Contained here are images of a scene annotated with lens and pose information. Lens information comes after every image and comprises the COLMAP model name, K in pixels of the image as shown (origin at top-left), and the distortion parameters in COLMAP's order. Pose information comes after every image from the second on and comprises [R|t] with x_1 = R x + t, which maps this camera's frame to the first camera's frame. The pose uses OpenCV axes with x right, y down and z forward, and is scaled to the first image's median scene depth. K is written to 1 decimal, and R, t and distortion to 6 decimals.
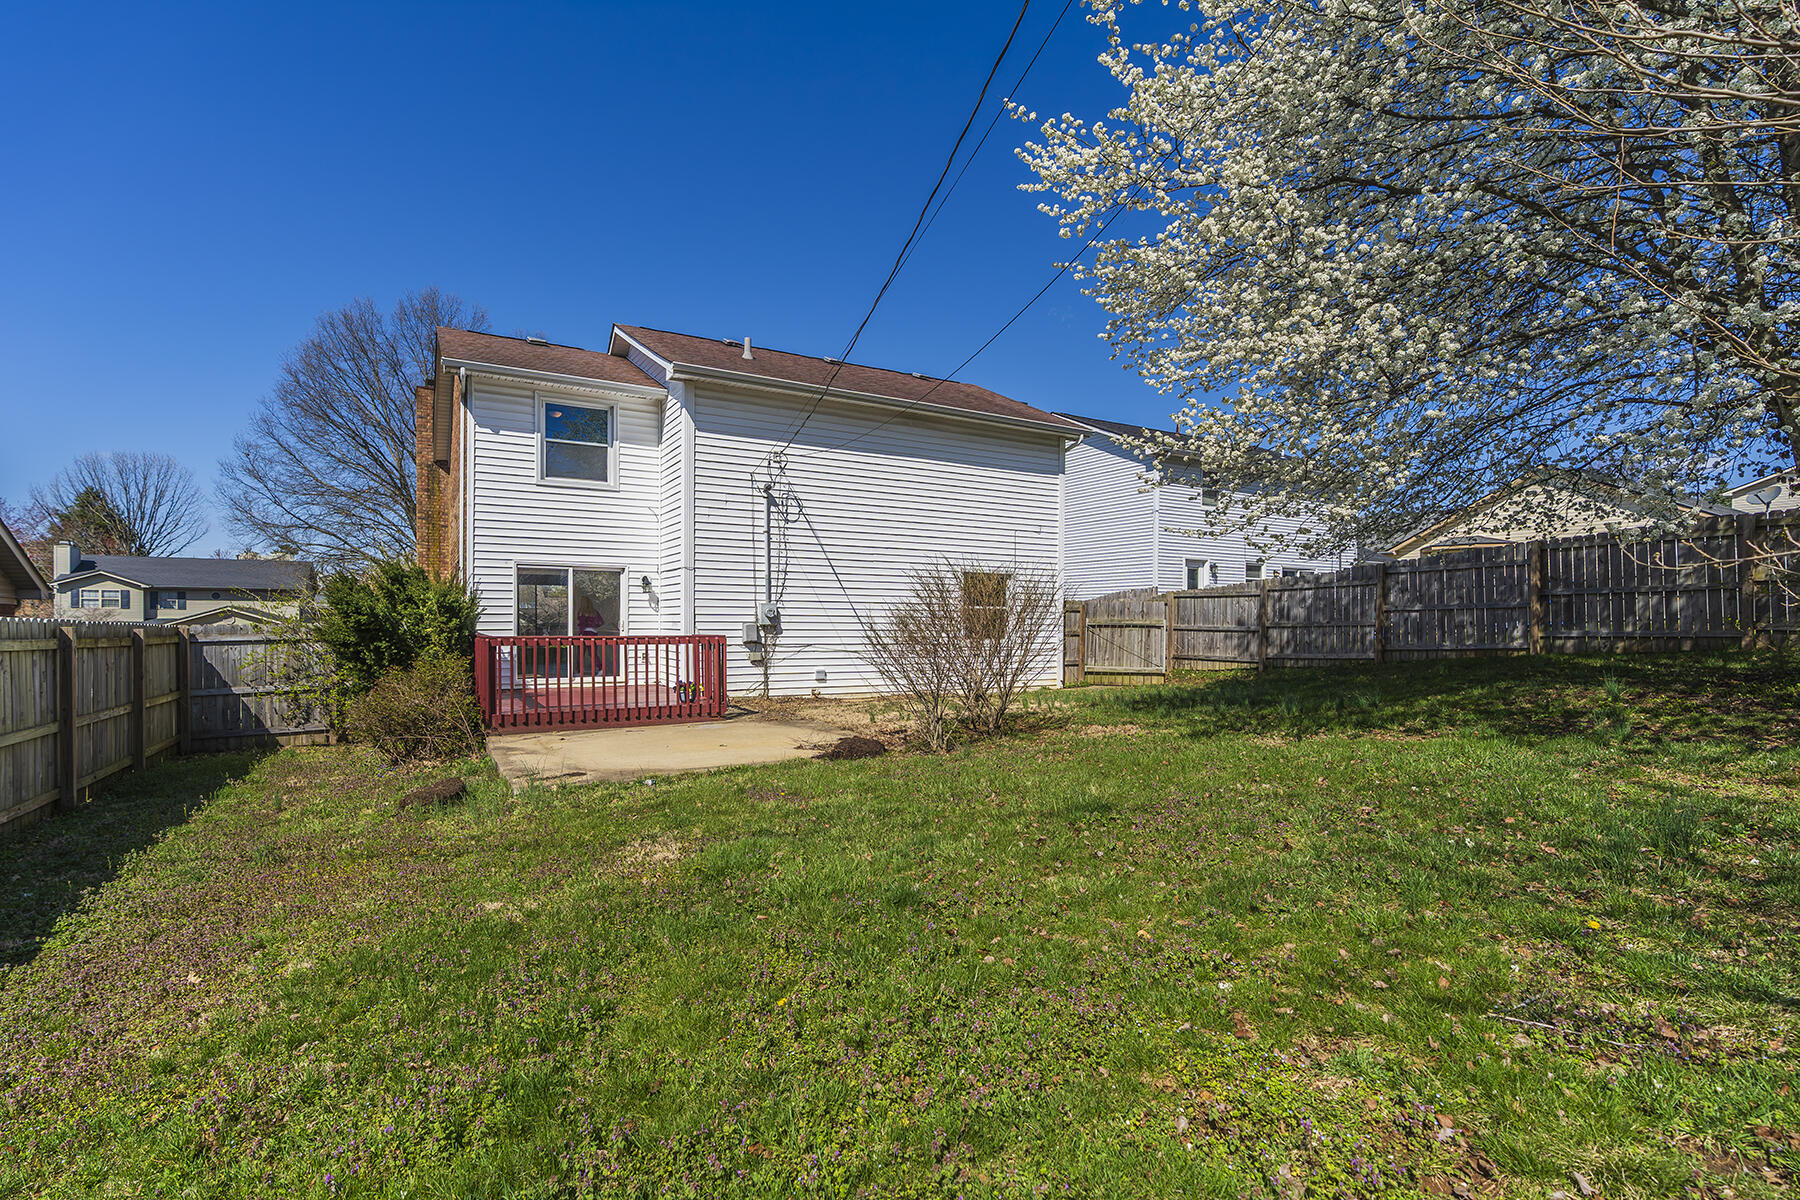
lens RADIAL K [[857.0, 0, 882.5], [0, 857.0, 626.4], [0, 0, 1]] dist [-0.006936, 0.000748]
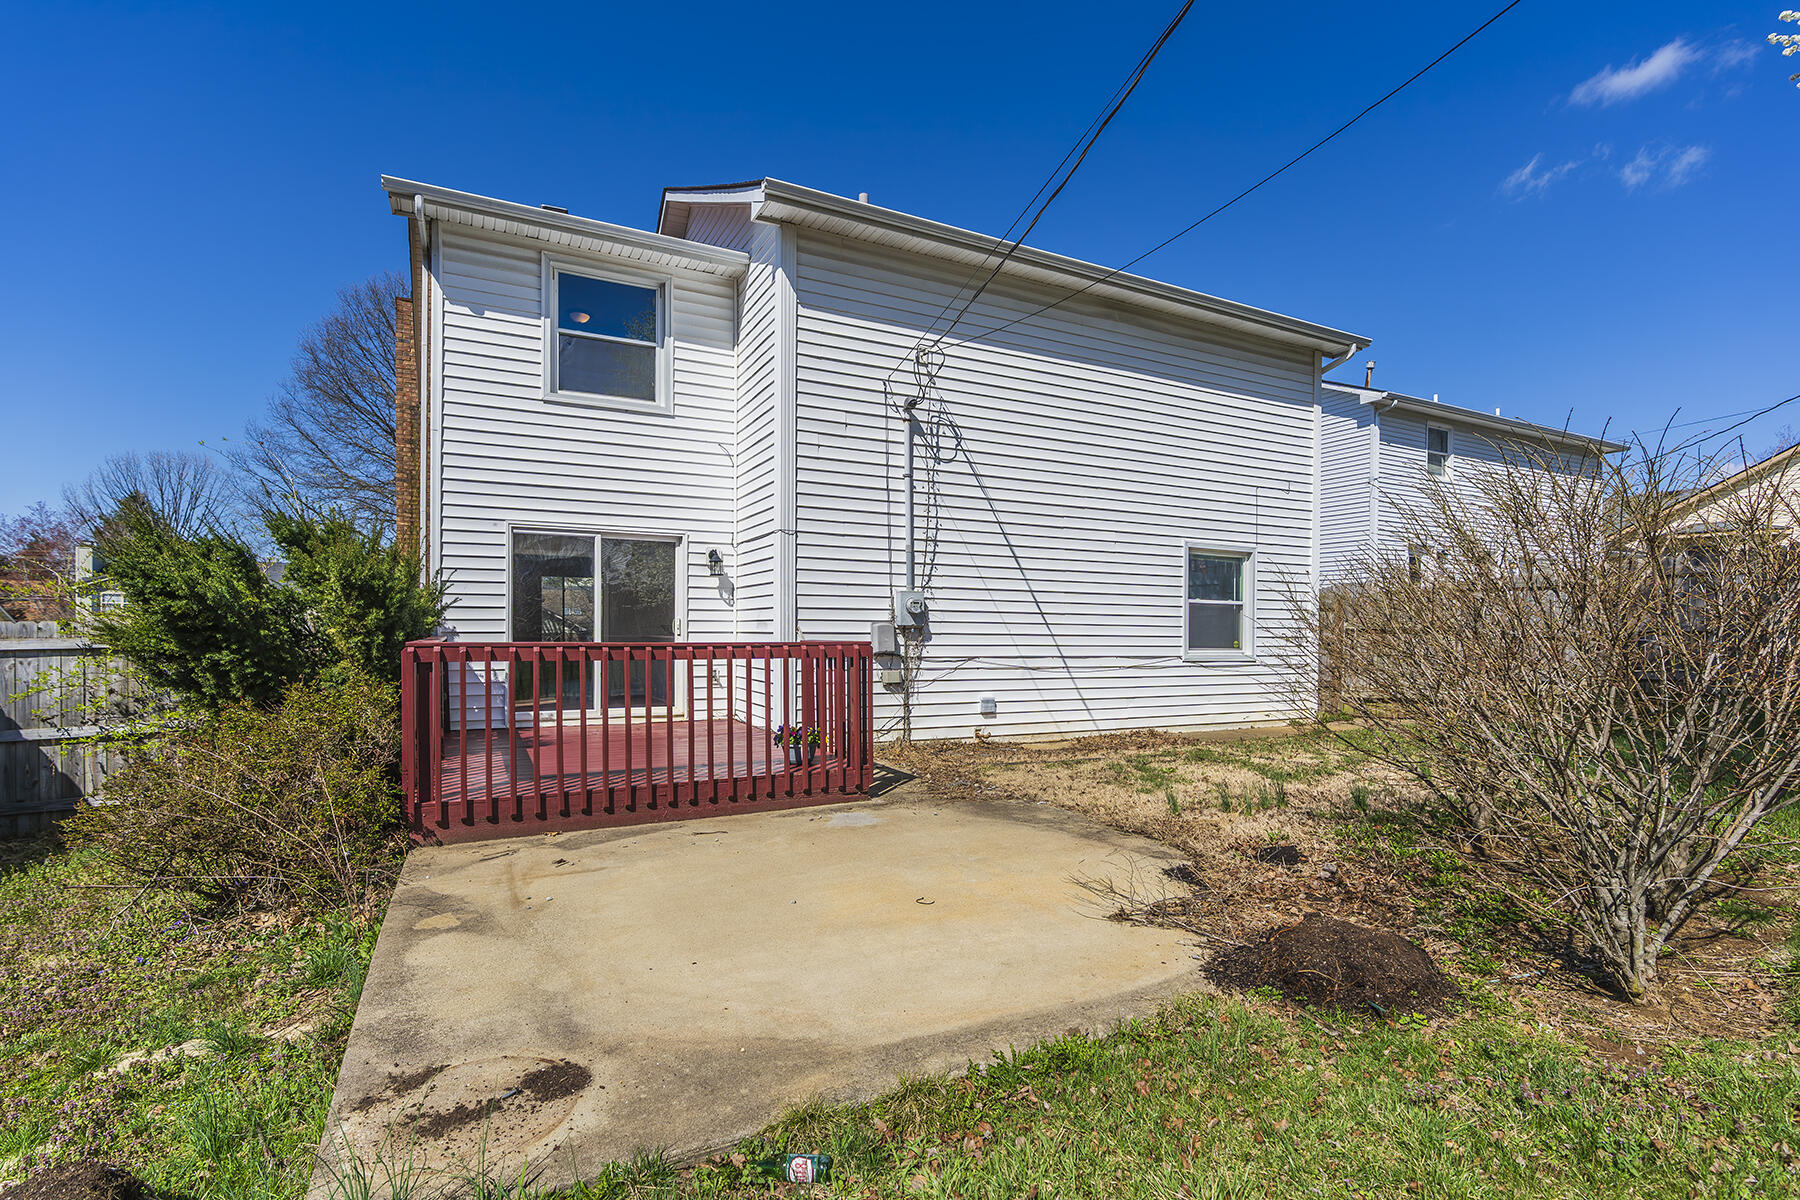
lens RADIAL K [[845.9, 0, 878.1], [0, 845.9, 641.9], [0, 0, 1]] dist [-0.010109, -0.000114]
pose [[0.998568, 0.002407, -0.053435, -0.124072], [-0.002028, 0.999972, 0.007144, 0.005475], [0.053450, -0.007026, 0.998546, 0.386747]]
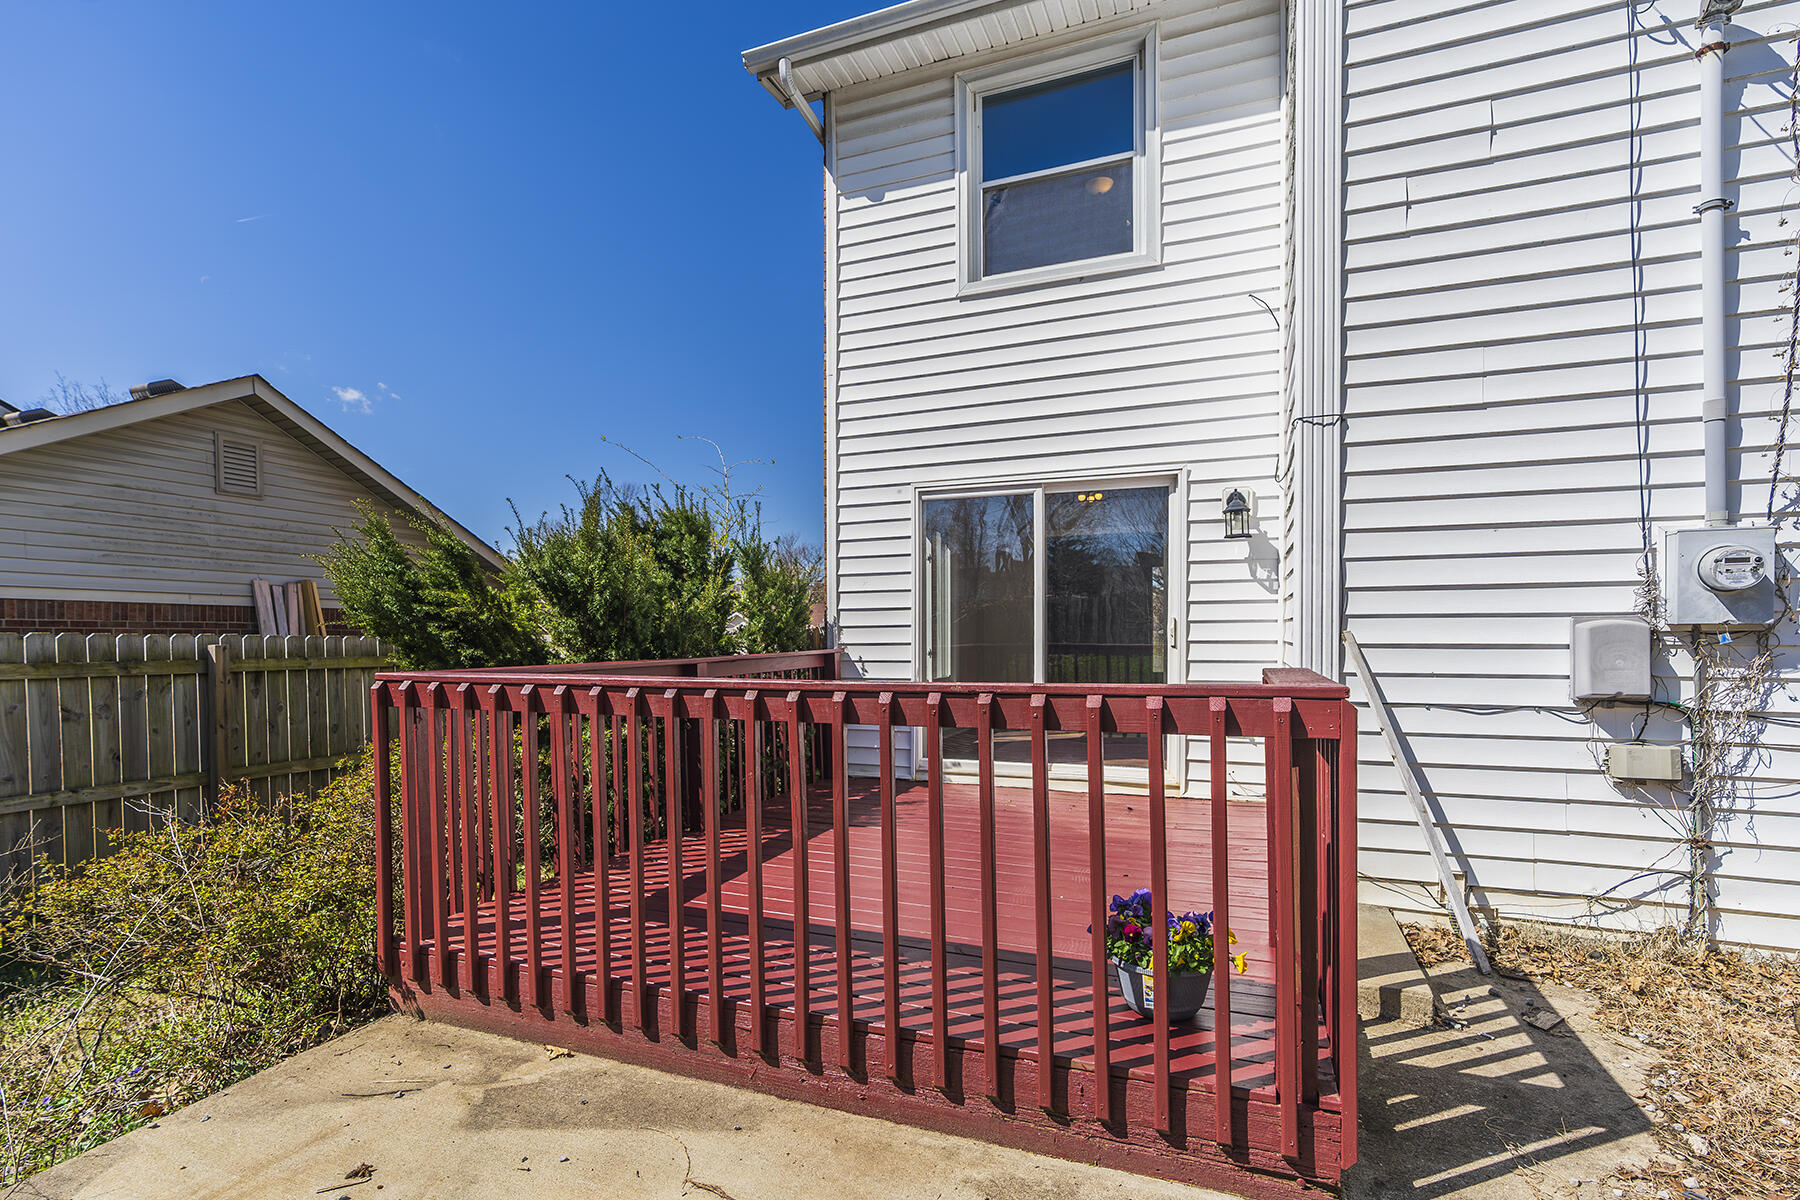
lens RADIAL K [[859.6, 0, 881.9], [0, 859.6, 653.9], [0, 0, 1]] dist [-0.000323, 0.000777]
pose [[0.615954, 0.013208, -0.787671, -0.091223], [0.004314, 0.999788, 0.020139, 0.000162], [0.787770, -0.015803, 0.615766, 0.689682]]
